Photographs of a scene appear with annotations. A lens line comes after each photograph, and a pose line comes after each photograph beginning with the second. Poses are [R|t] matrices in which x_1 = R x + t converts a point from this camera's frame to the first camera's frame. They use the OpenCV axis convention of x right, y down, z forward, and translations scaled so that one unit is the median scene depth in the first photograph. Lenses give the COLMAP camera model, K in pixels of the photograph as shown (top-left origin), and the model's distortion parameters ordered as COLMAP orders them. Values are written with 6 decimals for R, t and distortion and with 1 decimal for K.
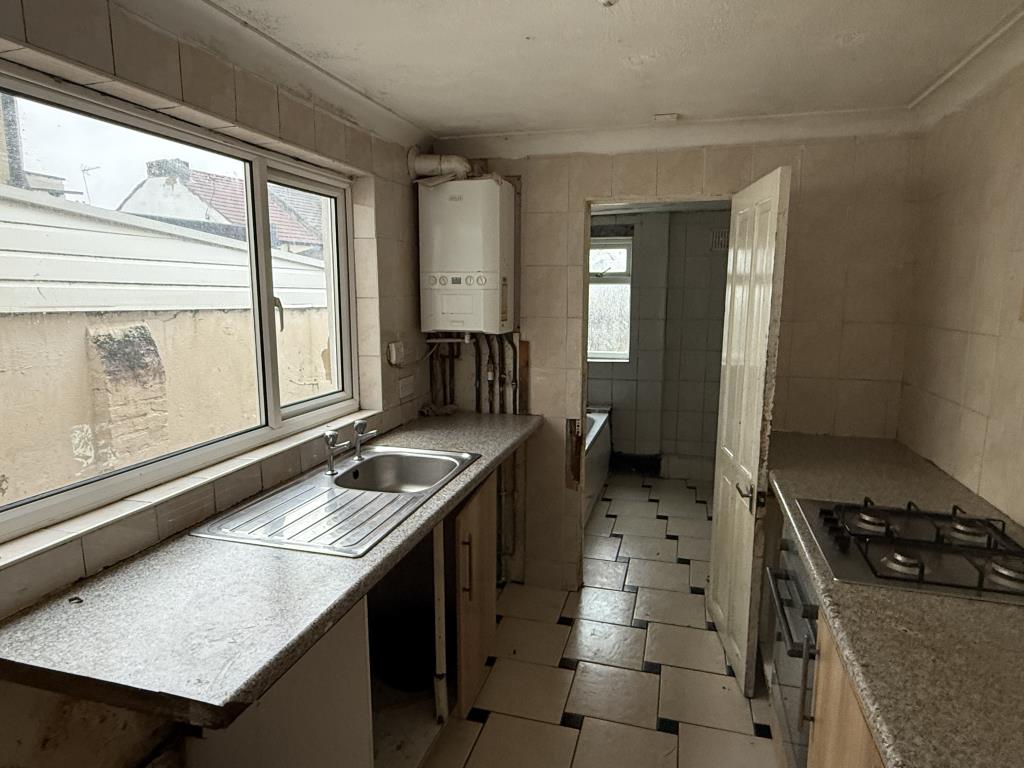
lens RADIAL K [[607.9, 0, 512.0], [0, 607.9, 384.0], [0, 0, 1]] dist [0.001785, 0.000042]
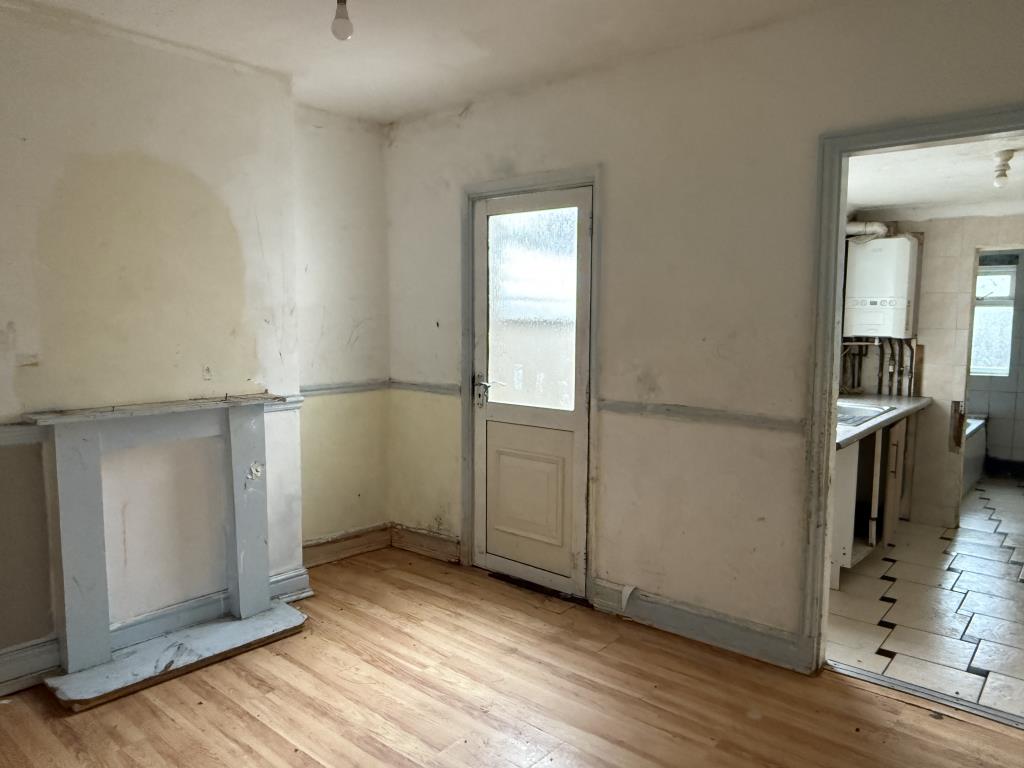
lens RADIAL K [[704.6, 0, 512.0], [0, 704.6, 384.0], [0, 0, 1]] dist [-0.000330, -0.000137]
pose [[0.907784, 0.048635, -0.416609, -0.153269], [-0.071732, 0.996623, -0.039957, 0.153489], [0.413259, 0.066156, 0.908207, -0.882694]]
